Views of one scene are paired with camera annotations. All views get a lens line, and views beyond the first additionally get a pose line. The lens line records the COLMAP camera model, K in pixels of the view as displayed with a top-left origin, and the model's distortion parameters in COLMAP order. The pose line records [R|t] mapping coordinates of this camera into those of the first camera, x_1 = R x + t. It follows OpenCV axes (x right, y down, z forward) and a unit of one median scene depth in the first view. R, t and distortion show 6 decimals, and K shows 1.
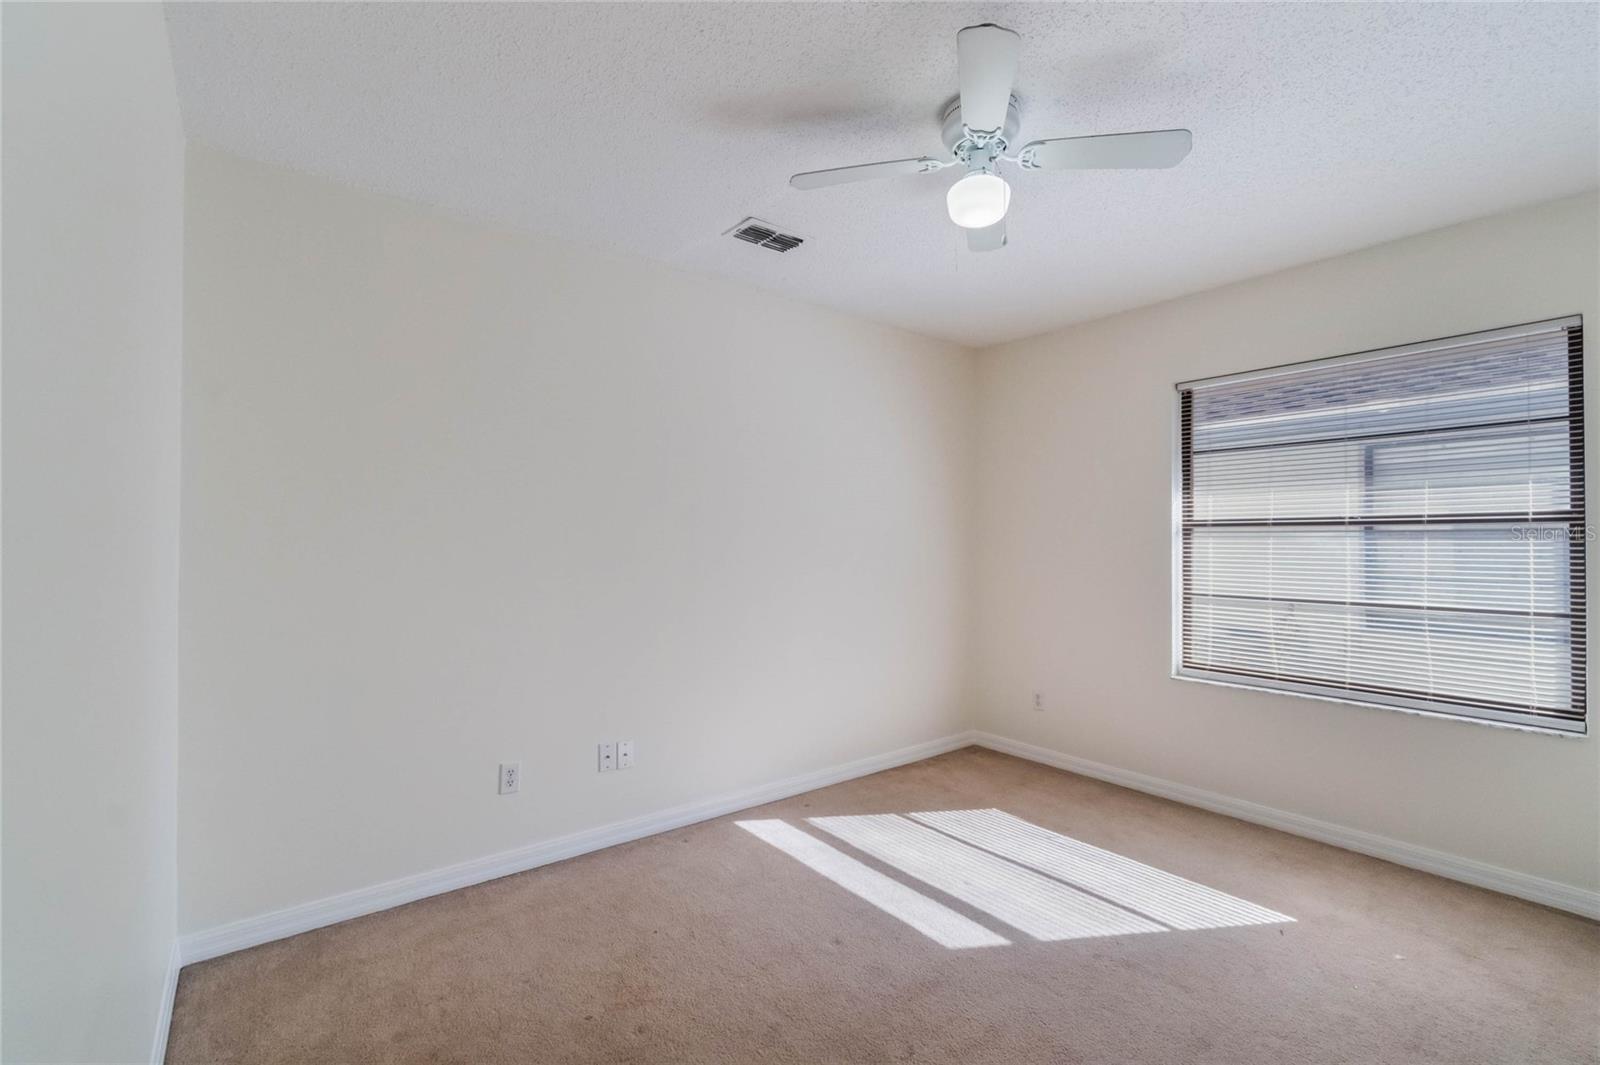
lens RADIAL K [[701.2, 0, 797.4], [0, 701.2, 537.9], [0, 0, 1]] dist [0.000955, 0.000978]
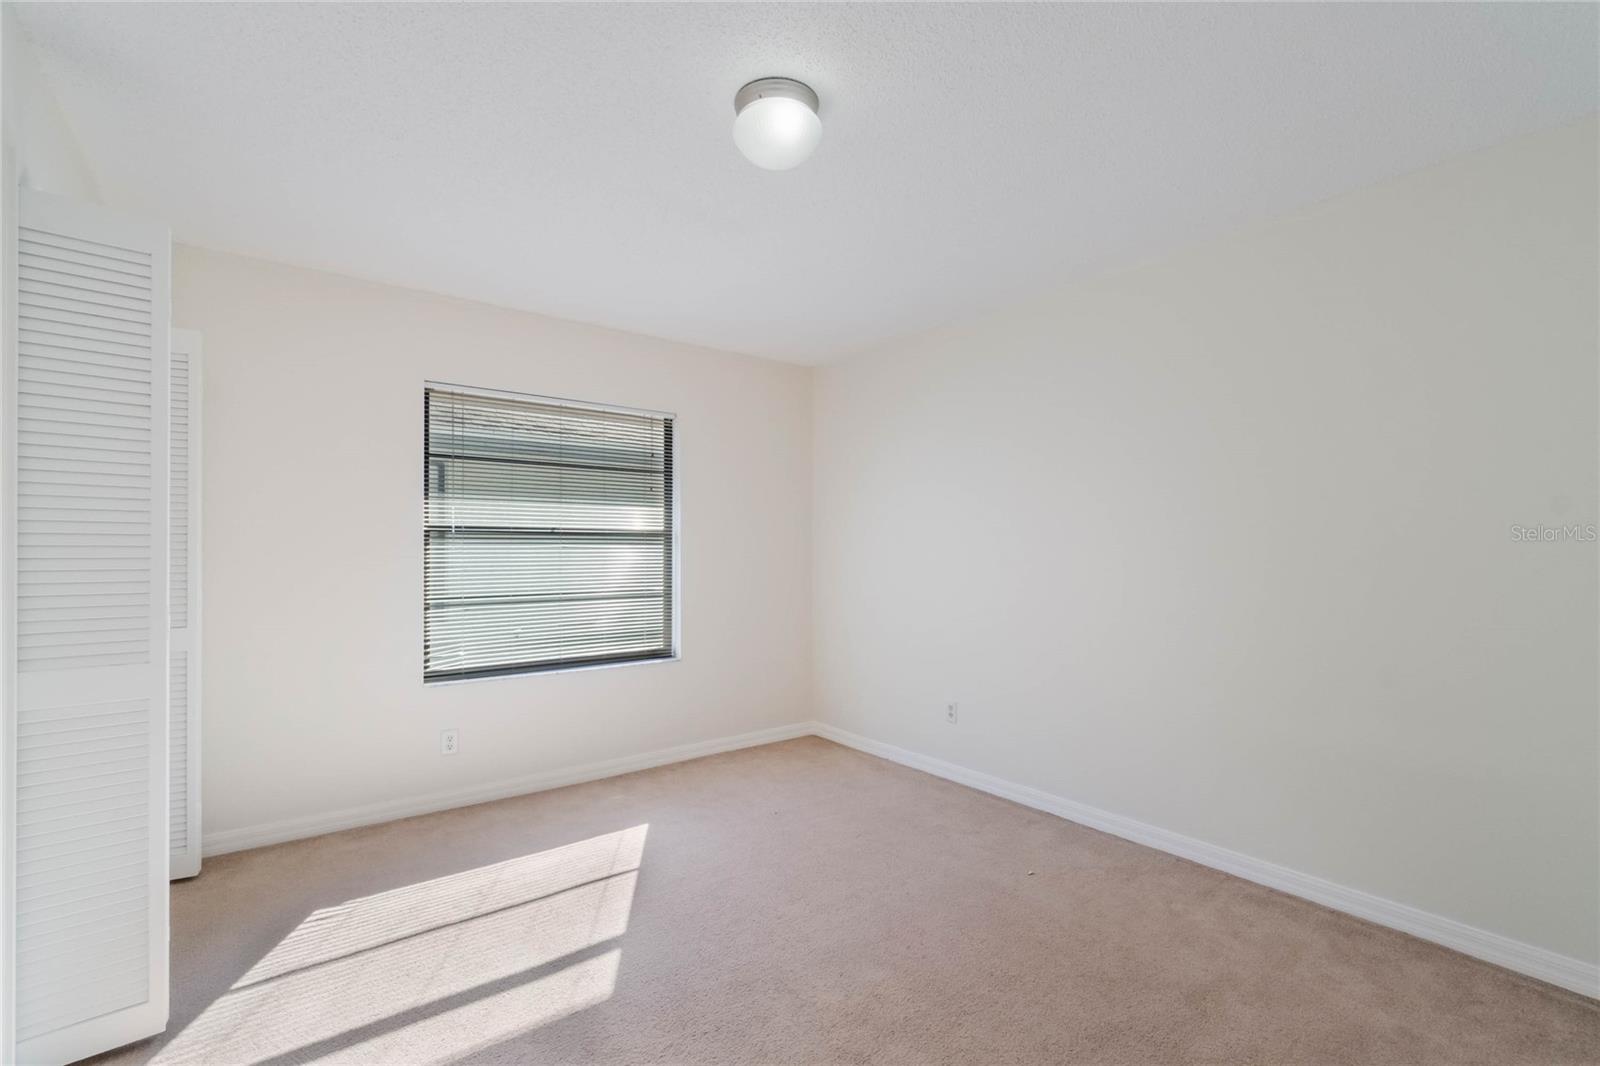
lens RADIAL K [[701.2, 0, 797.4], [0, 701.2, 538.4], [0, 0, 1]] dist [0.000955, 0.000978]
pose [[0.005480, 0.009365, 0.999941, -0.598632], [-0.008780, 0.999918, -0.009317, -0.005625], [-0.999946, -0.008728, 0.005561, 0.633998]]
